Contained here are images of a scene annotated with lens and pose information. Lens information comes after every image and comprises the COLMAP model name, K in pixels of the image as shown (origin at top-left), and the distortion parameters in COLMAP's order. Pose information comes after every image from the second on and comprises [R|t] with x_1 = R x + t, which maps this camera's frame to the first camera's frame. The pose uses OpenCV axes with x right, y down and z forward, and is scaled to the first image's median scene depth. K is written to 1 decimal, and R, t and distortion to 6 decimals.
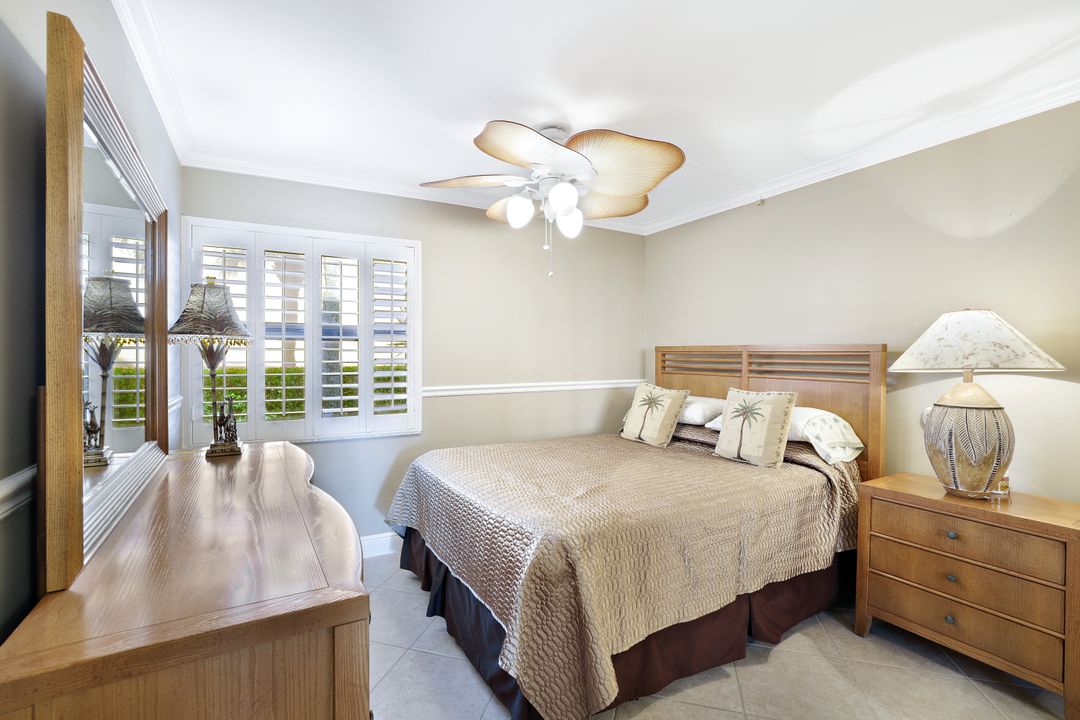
lens RADIAL K [[485.2, 0, 537.8], [0, 485.2, 346.7], [0, 0, 1]] dist [-0.014033, 0.000128]
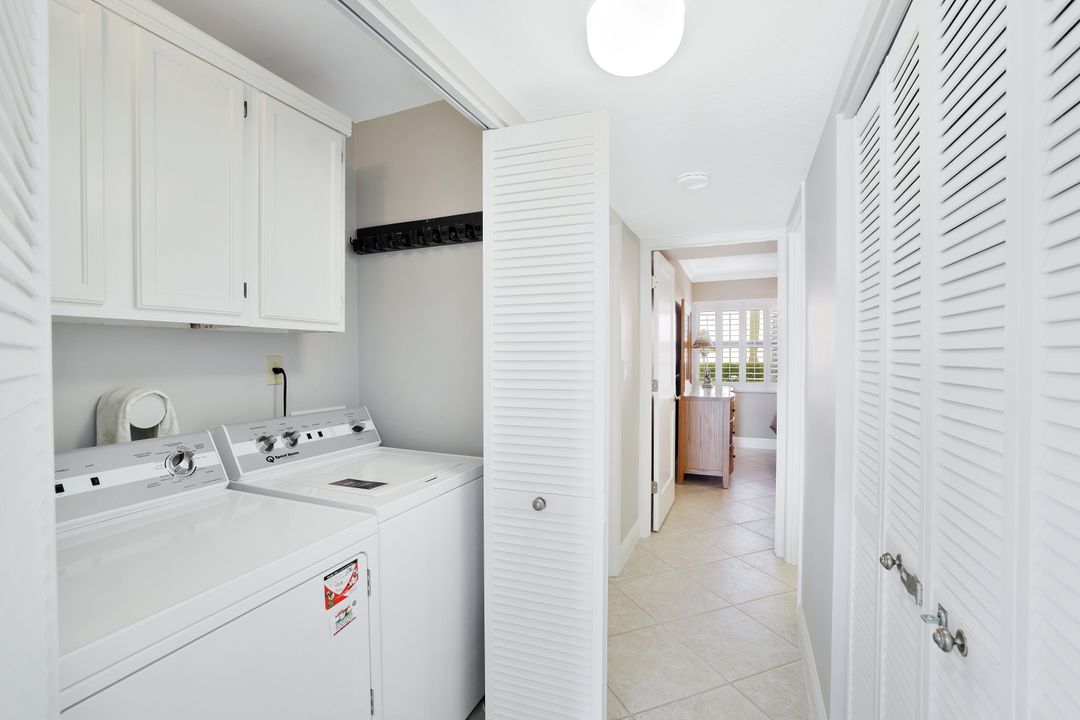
lens RADIAL K [[485.2, 0, 537.8], [0, 485.2, 346.7], [0, 0, 1]] dist [-0.014033, 0.000128]
pose [[0.610736, -0.000268, -0.791834, 0.687370], [-0.002631, 0.999994, -0.002369, -0.012881], [0.791830, 0.003530, 0.610731, -1.053735]]
